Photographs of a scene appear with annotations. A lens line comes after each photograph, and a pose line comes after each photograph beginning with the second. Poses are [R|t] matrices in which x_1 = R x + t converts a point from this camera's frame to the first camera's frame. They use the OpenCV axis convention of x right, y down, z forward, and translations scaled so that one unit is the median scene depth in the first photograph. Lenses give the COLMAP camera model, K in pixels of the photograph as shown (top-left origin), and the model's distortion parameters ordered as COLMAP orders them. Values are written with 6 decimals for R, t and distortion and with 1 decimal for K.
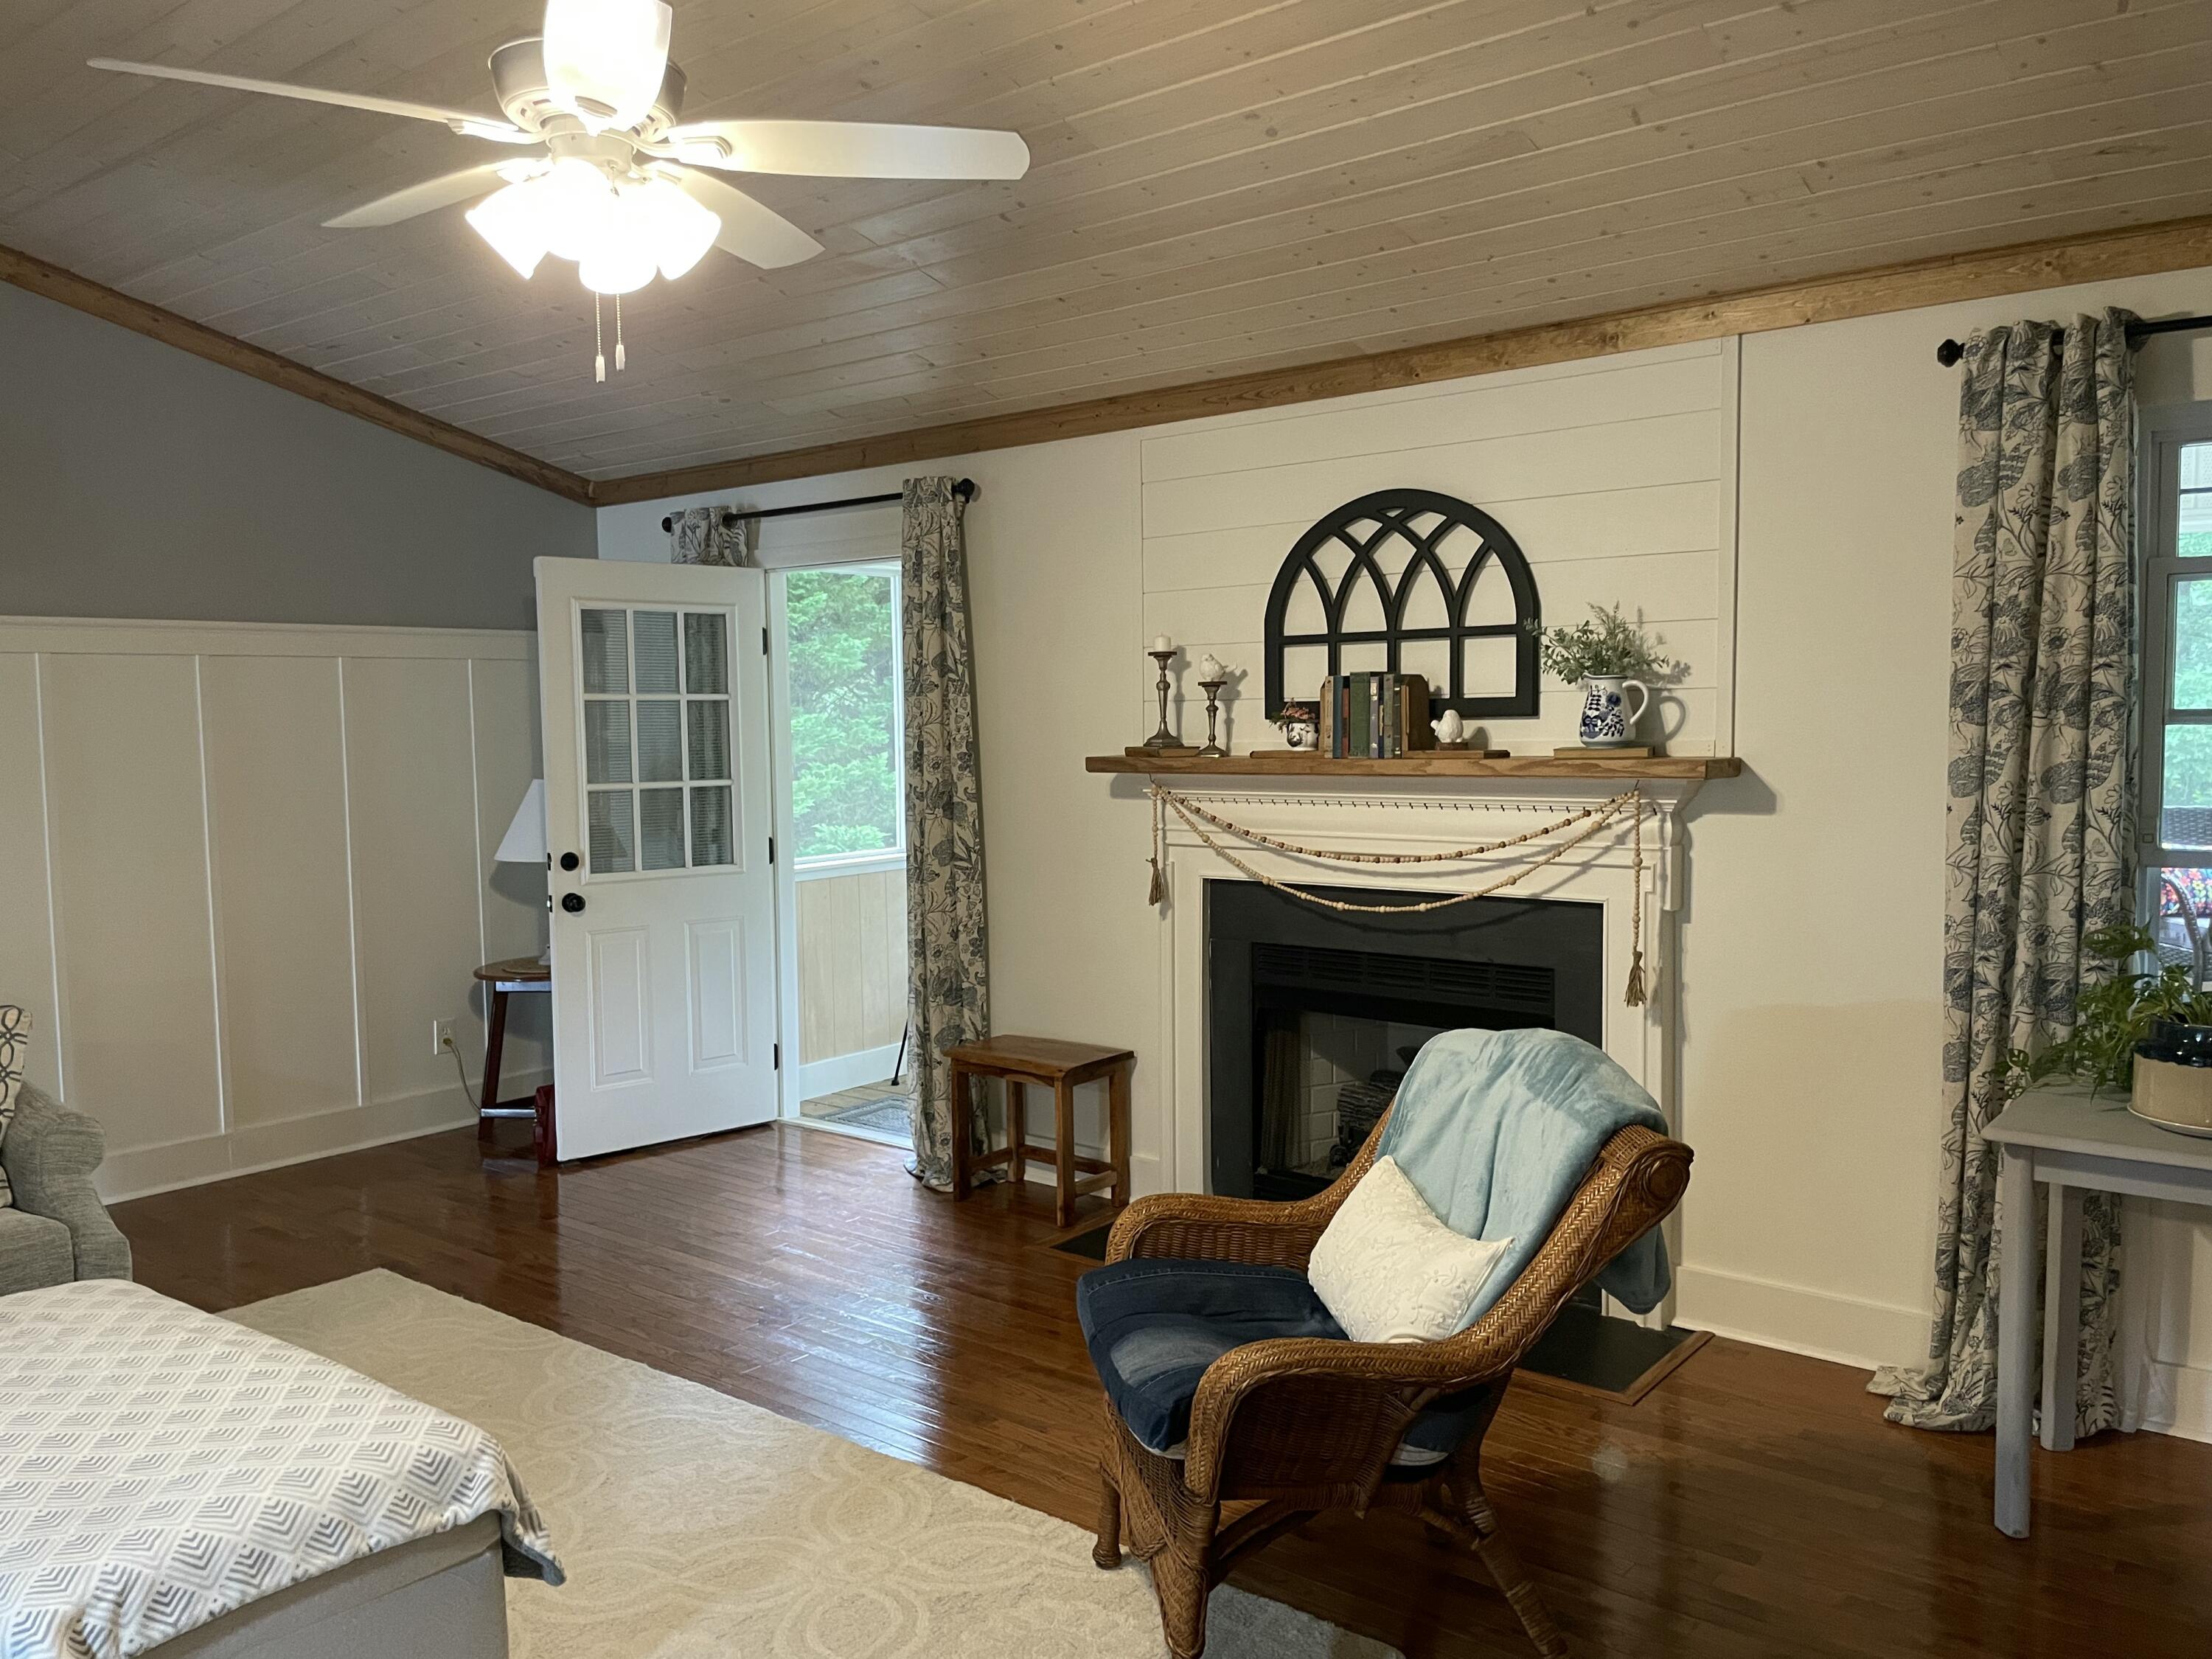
lens RADIAL K [[1677.4, 0, 1101.8], [0, 1677.4, 833.5], [0, 0, 1]] dist [0.092399, -0.125963]
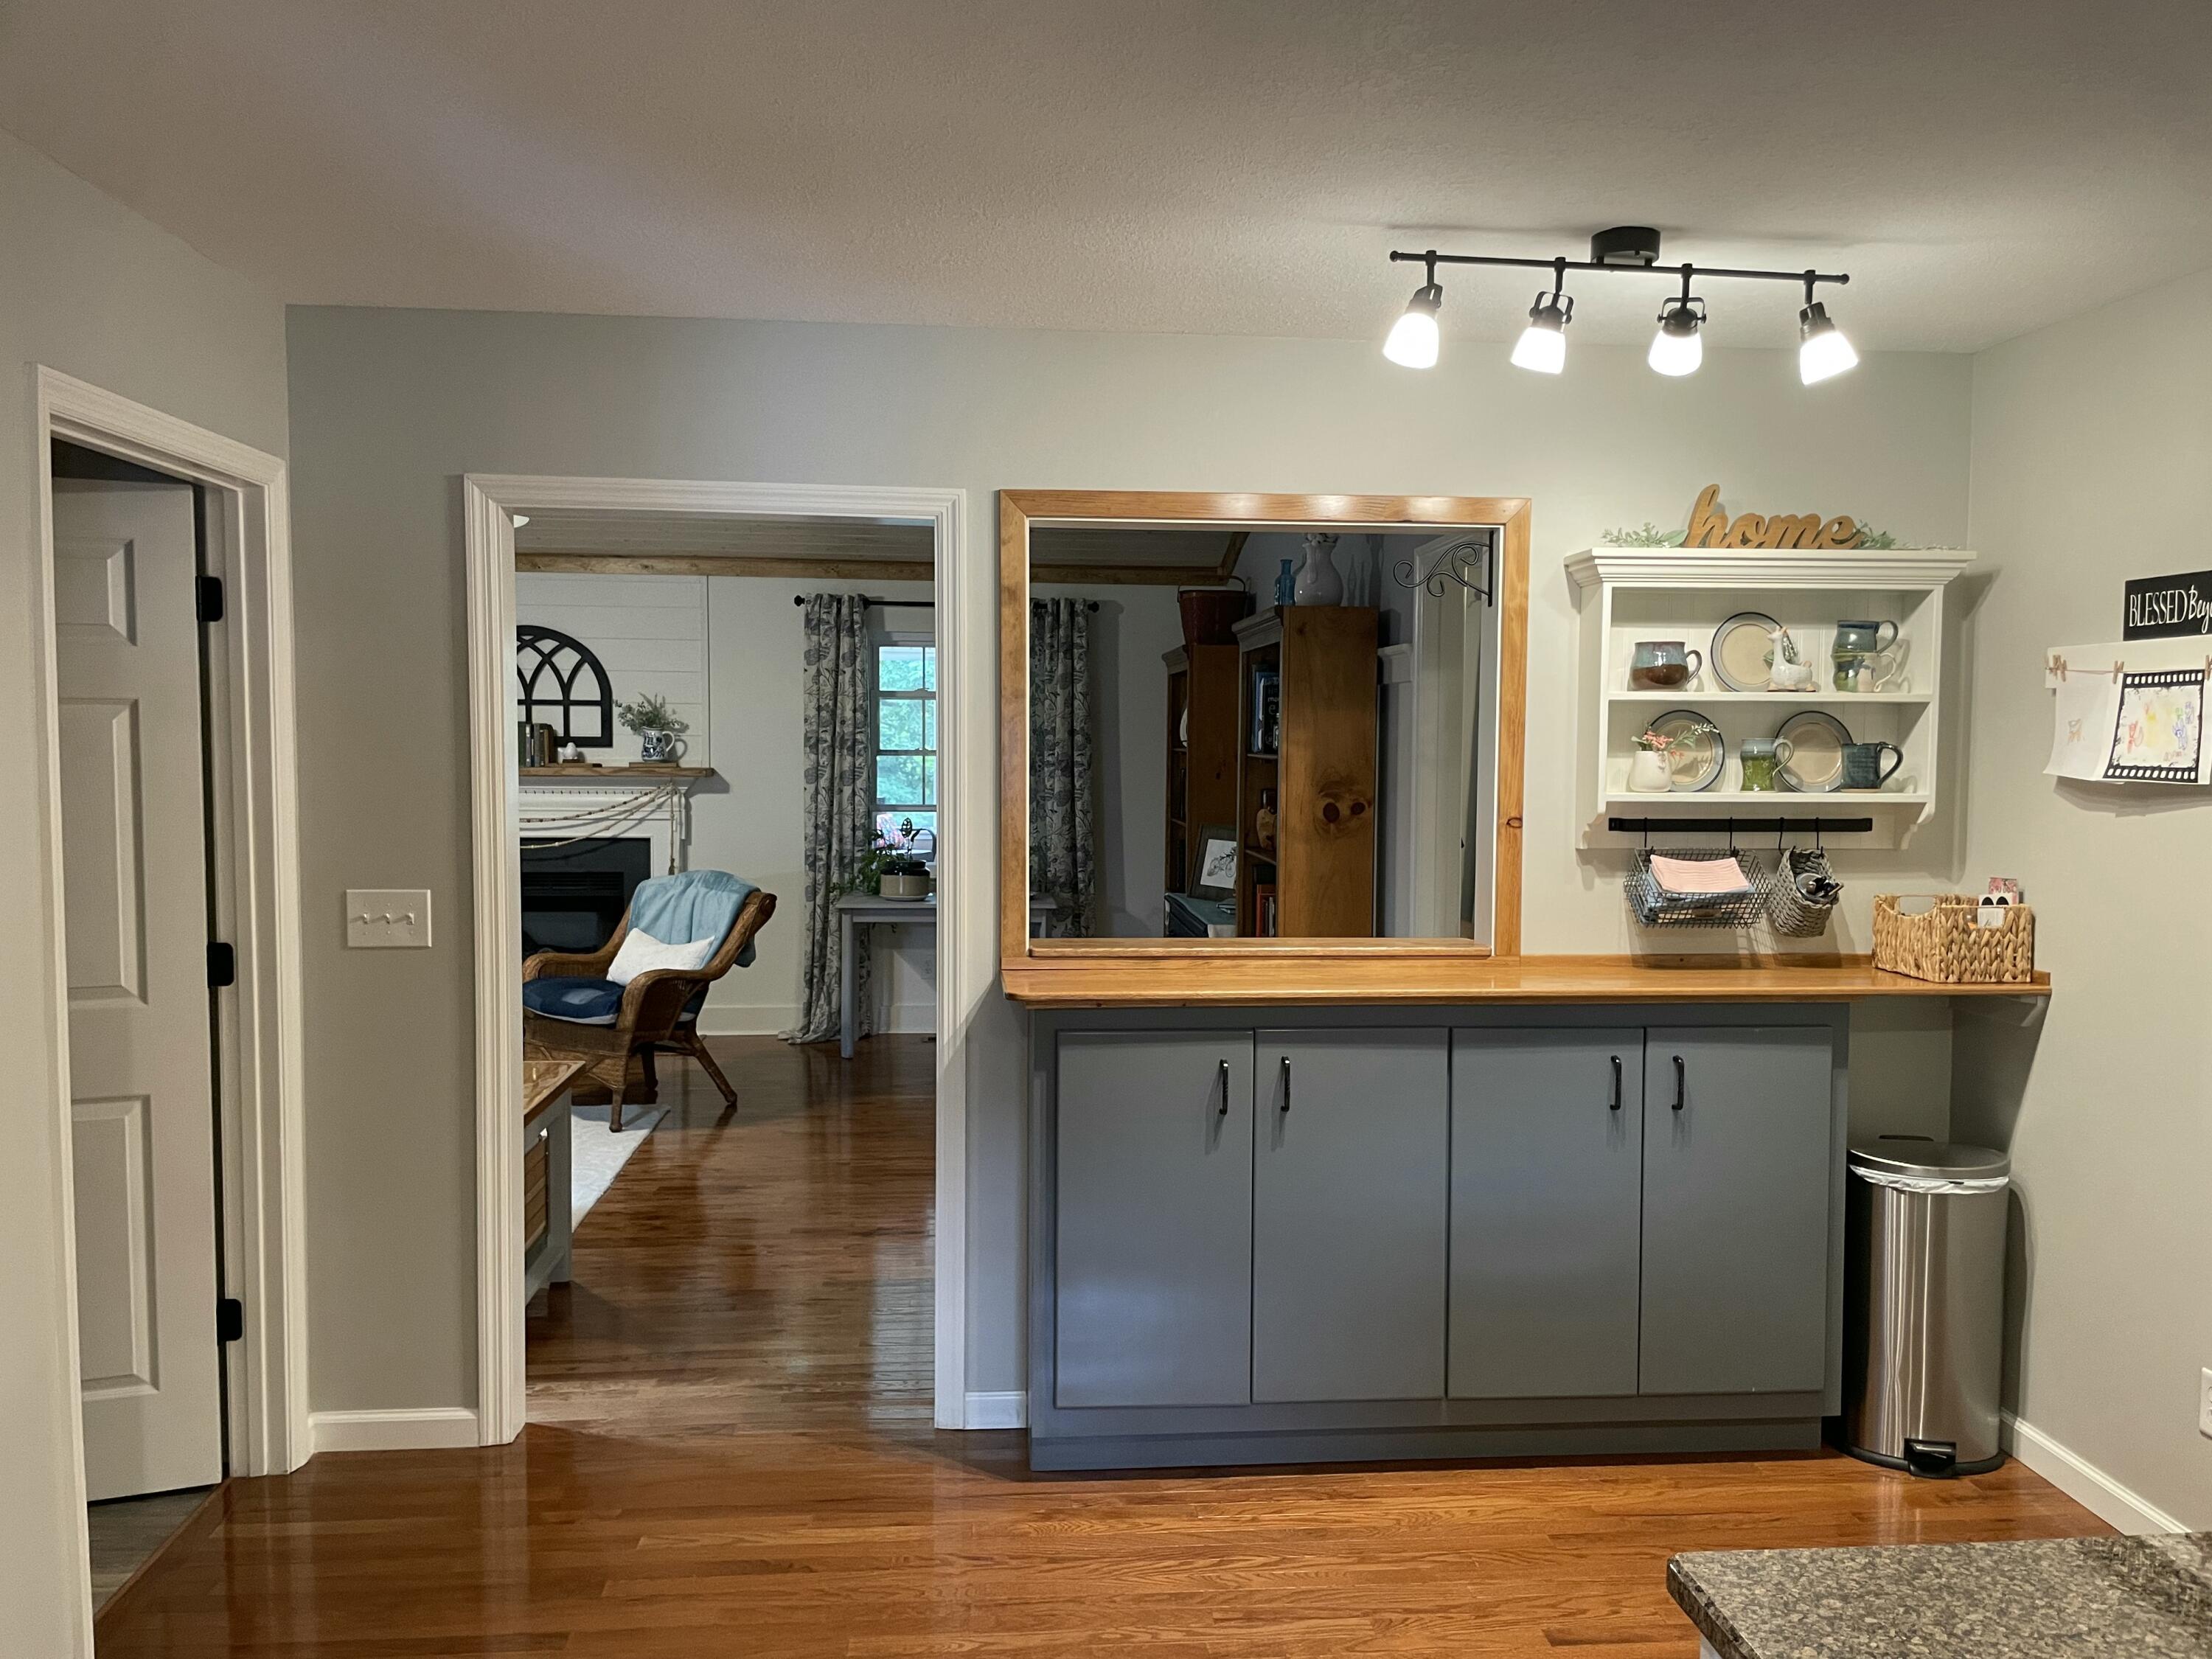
lens RADIAL K [[1677.4, 0, 1104.5], [0, 1677.4, 832.9], [0, 0, 1]] dist [0.092399, -0.125963]
pose [[0.721671, -0.019394, 0.691965, -0.762666], [0.030595, 0.999524, -0.003894, 0.062951], [-0.691560, 0.023981, 0.721921, -0.913386]]
